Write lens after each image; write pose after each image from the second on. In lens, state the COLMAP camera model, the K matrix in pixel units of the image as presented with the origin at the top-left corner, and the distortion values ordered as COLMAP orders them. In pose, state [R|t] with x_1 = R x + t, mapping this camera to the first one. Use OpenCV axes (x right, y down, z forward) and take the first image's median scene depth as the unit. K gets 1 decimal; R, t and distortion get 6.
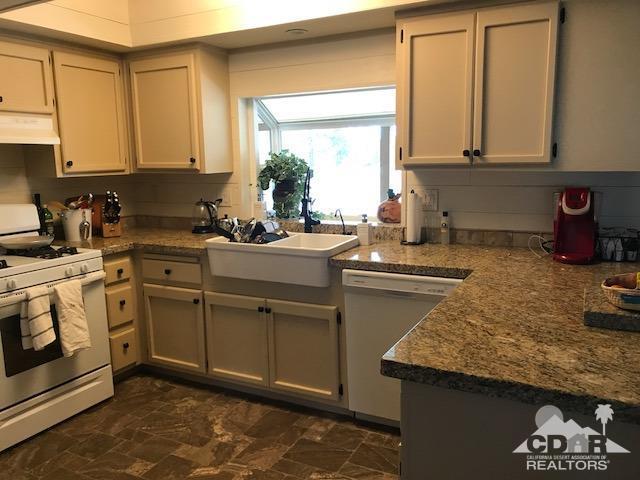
lens RADIAL K [[519.6, 0, 320.0], [0, 519.6, 240.0], [0, 0, 1]] dist [0.005713, -0.002281]
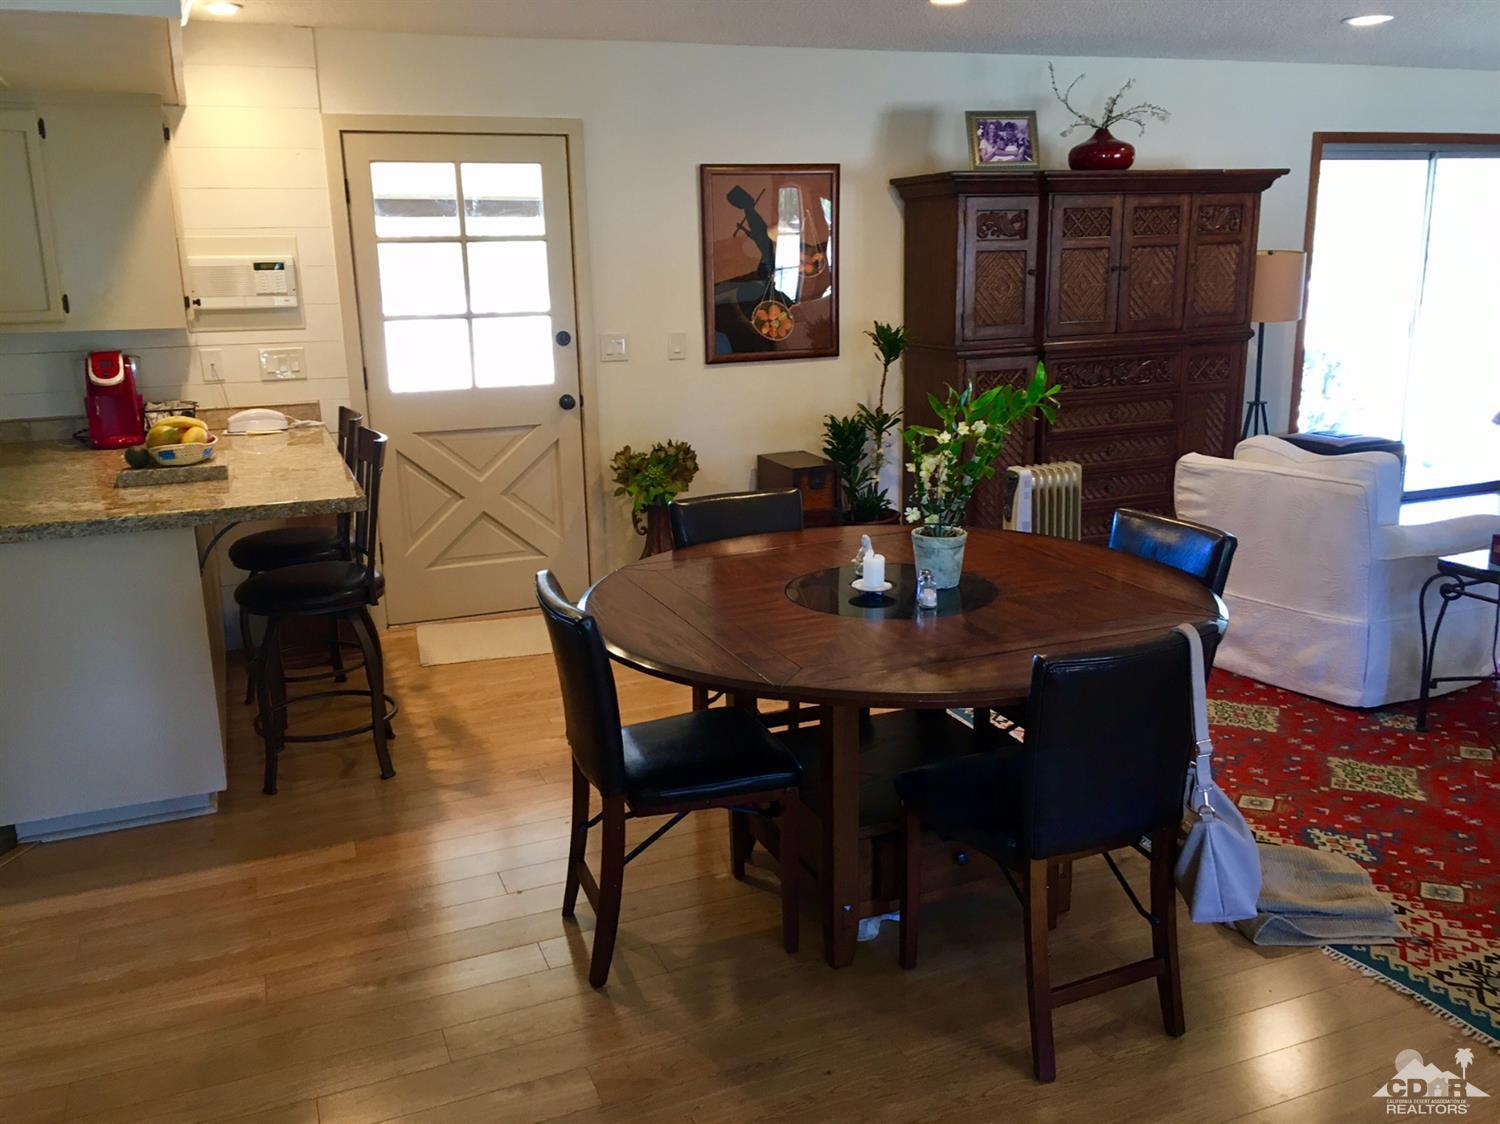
lens RADIAL K [[1265.4, 0, 750.0], [0, 1265.4, 562.0], [0, 0, 1]] dist [0.063772, -0.064319]
pose [[0.644693, -0.175803, 0.743952, -0.285299], [0.130432, 0.984223, 0.119551, 0.083173], [-0.753232, 0.019961, 0.657452, -0.765917]]
